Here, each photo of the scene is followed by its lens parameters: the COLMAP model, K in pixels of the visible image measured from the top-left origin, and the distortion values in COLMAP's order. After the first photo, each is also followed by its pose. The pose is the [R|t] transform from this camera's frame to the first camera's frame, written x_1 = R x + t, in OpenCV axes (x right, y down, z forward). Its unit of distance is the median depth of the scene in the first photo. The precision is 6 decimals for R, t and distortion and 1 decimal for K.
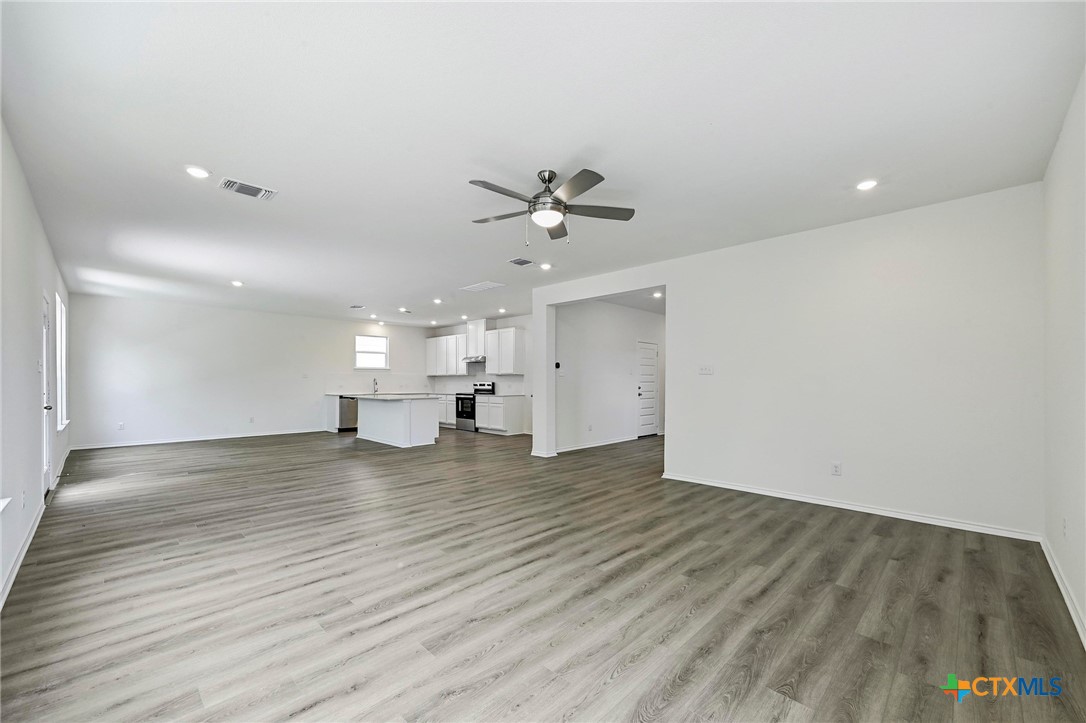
lens RADIAL K [[434.9, 0, 544.8], [0, 434.9, 372.8], [0, 0, 1]] dist [0.000656, -0.000059]
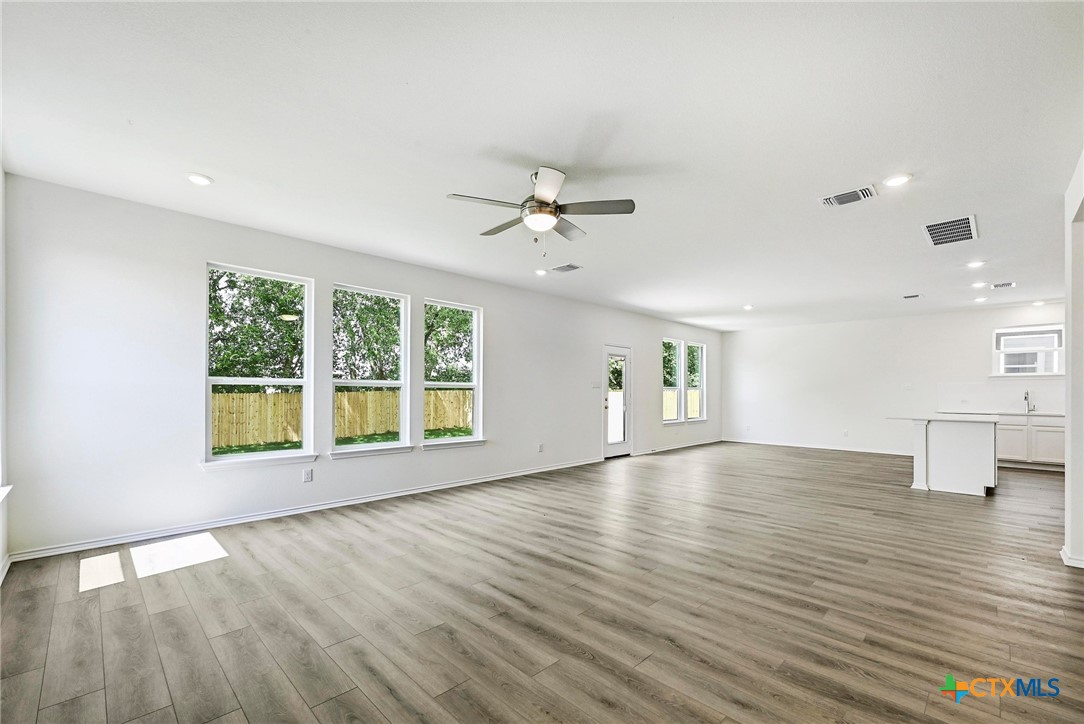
lens RADIAL K [[449.1, 0, 551.8], [0, 449.1, 393.3], [0, 0, 1]] dist [0.002083, -0.000029]
pose [[0.011719, 0.001466, -0.999930, 0.979182], [0.016542, 0.999862, 0.001659, 0.018869], [0.999794, -0.016560, 0.011693, 0.997512]]
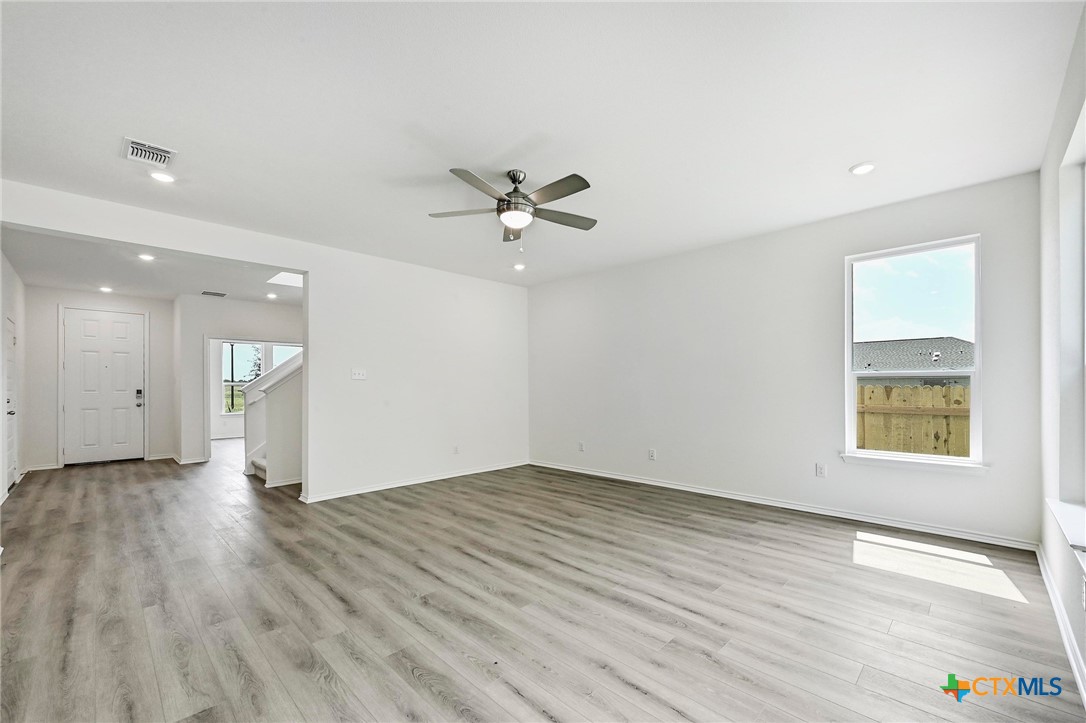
lens RADIAL K [[447.4, 0, 542.8], [0, 447.4, 381.8], [0, 0, 1]] dist [-0.000047, 0.000009]
pose [[0.002776, 0.008394, 0.999961, -0.986806], [-0.013565, 0.999873, -0.008356, 0.015824], [-0.999904, -0.013541, 0.002890, 0.925946]]
